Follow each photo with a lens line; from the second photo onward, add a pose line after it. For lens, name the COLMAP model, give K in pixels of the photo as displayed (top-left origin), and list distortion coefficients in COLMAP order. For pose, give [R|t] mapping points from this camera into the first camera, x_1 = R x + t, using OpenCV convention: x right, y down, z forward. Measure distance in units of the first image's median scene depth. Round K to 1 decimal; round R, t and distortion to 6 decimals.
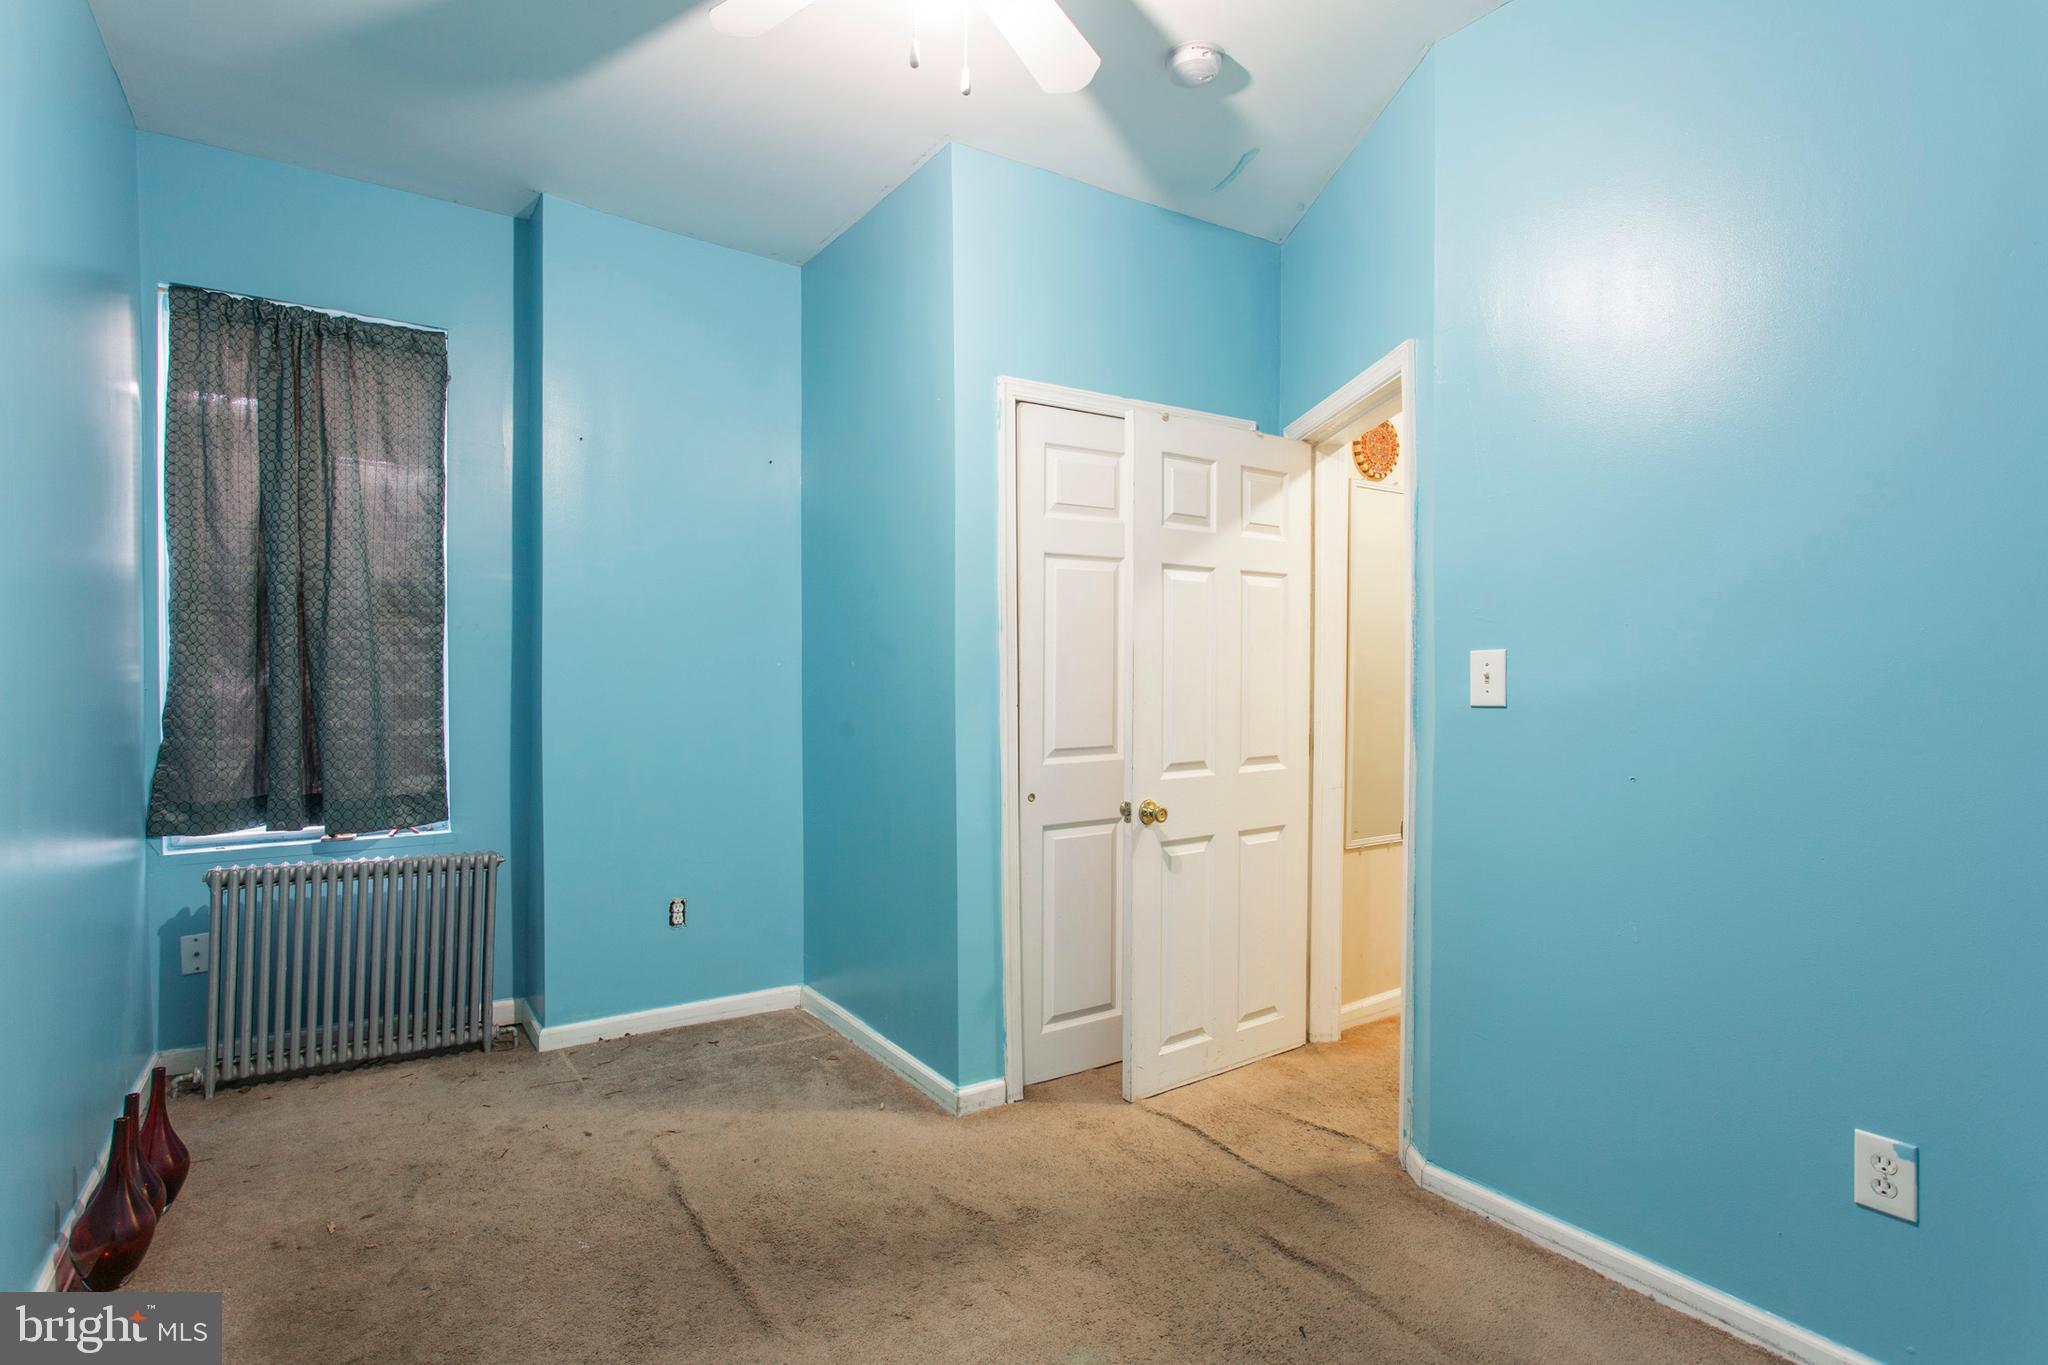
lens RADIAL K [[991.1, 0, 1004.6], [0, 991.1, 685.2], [0, 0, 1]] dist [-0.018258, 0.006139]
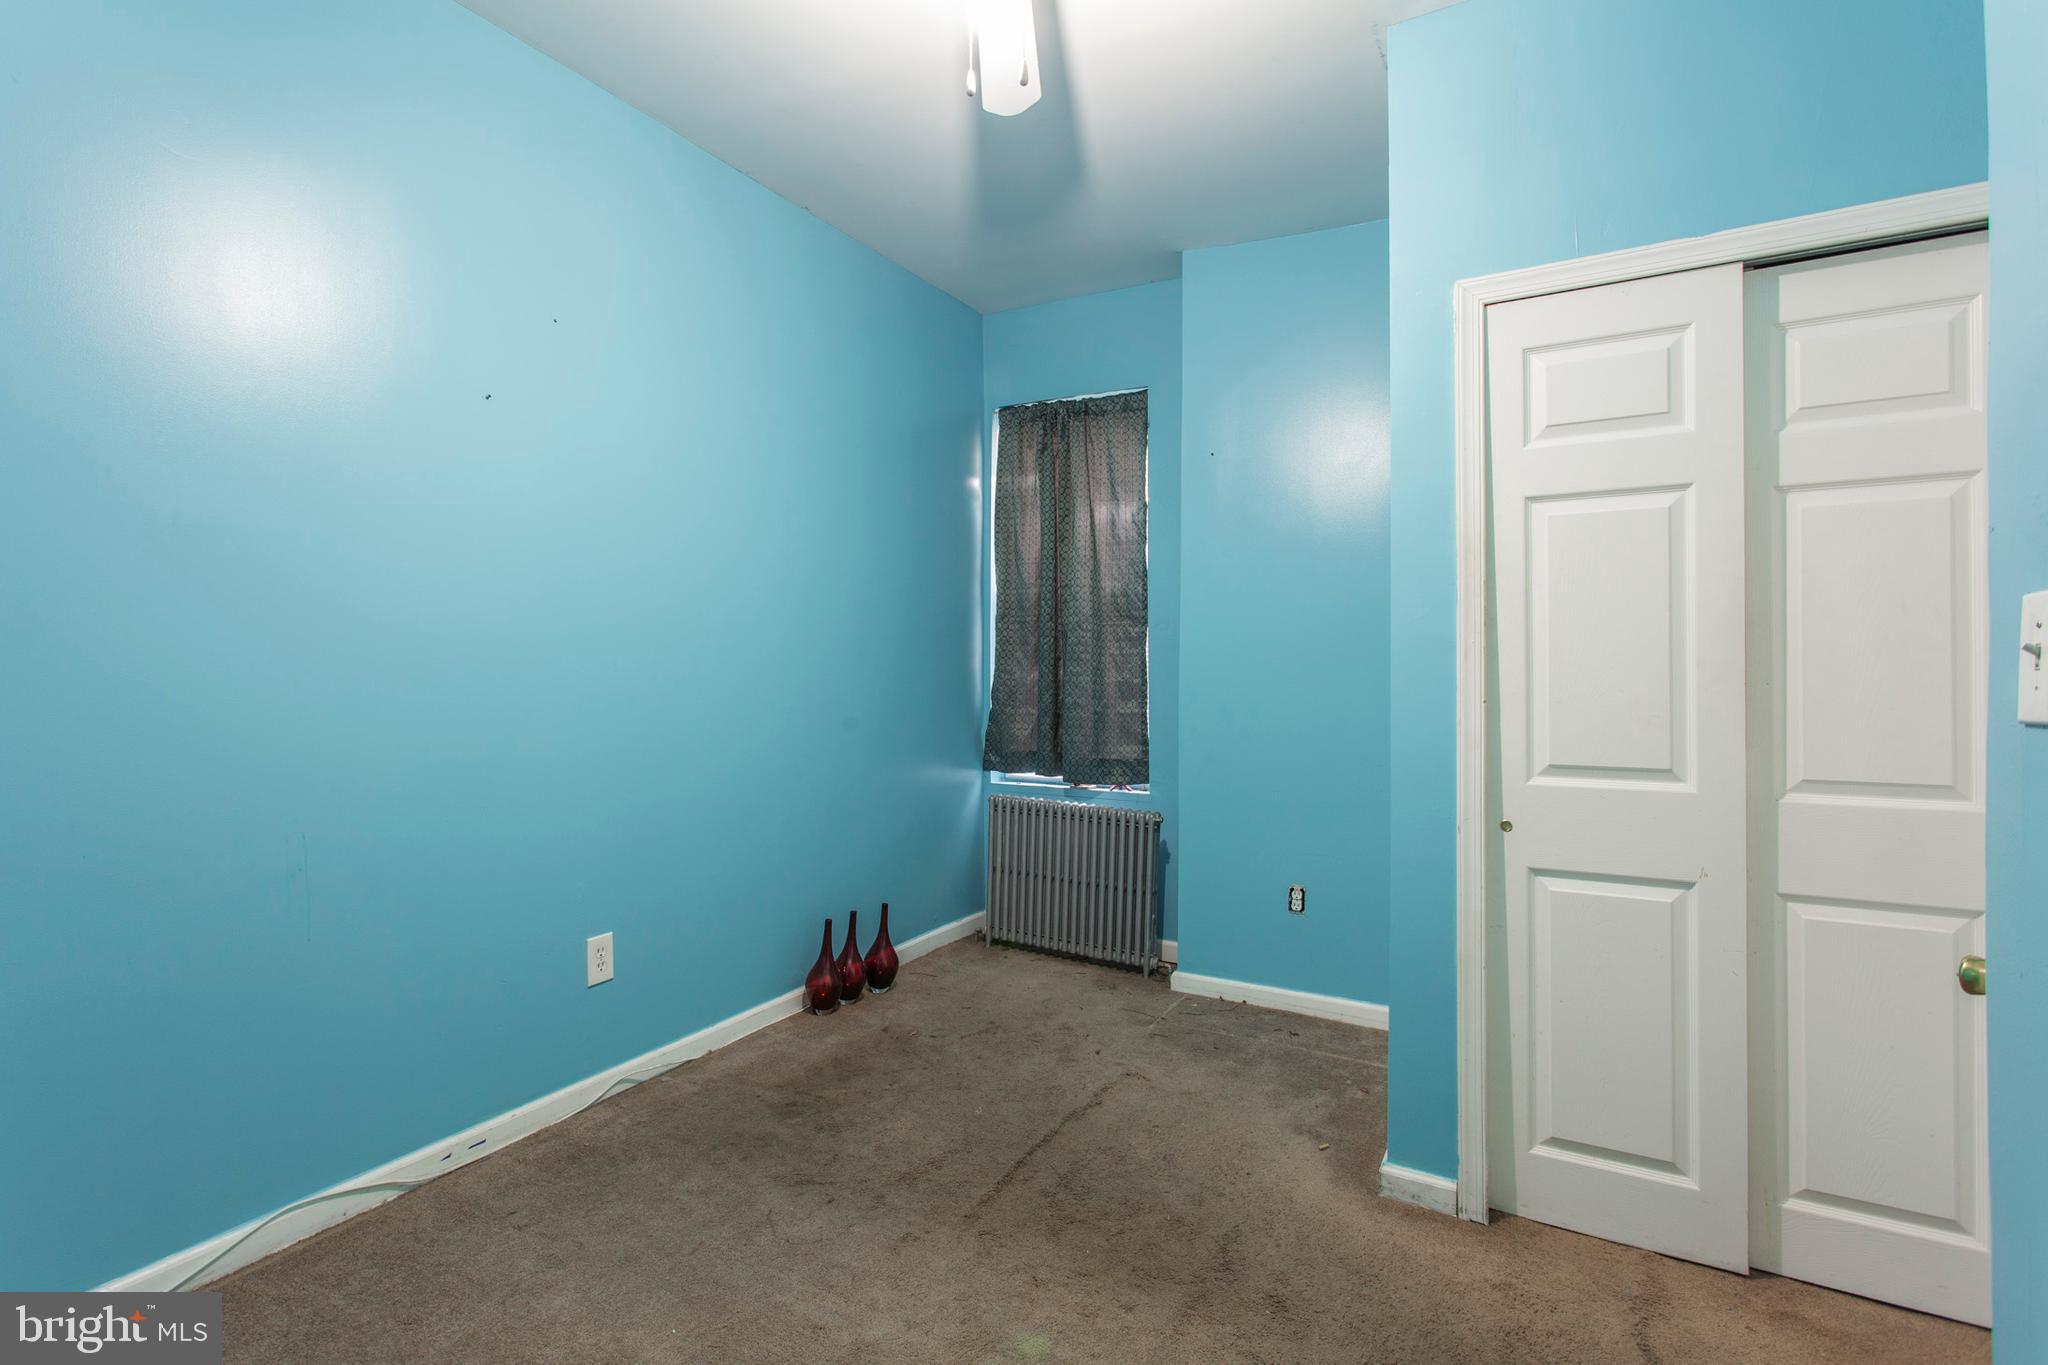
lens RADIAL K [[991.1, 0, 1016.6], [0, 991.1, 671.9], [0, 0, 1]] dist [-0.018258, 0.006139]
pose [[0.448777, 0.003585, -0.893637, 0.513389], [-0.016465, 0.999855, -0.004257, 0.005968], [0.893492, 0.016624, 0.448771, 0.325789]]
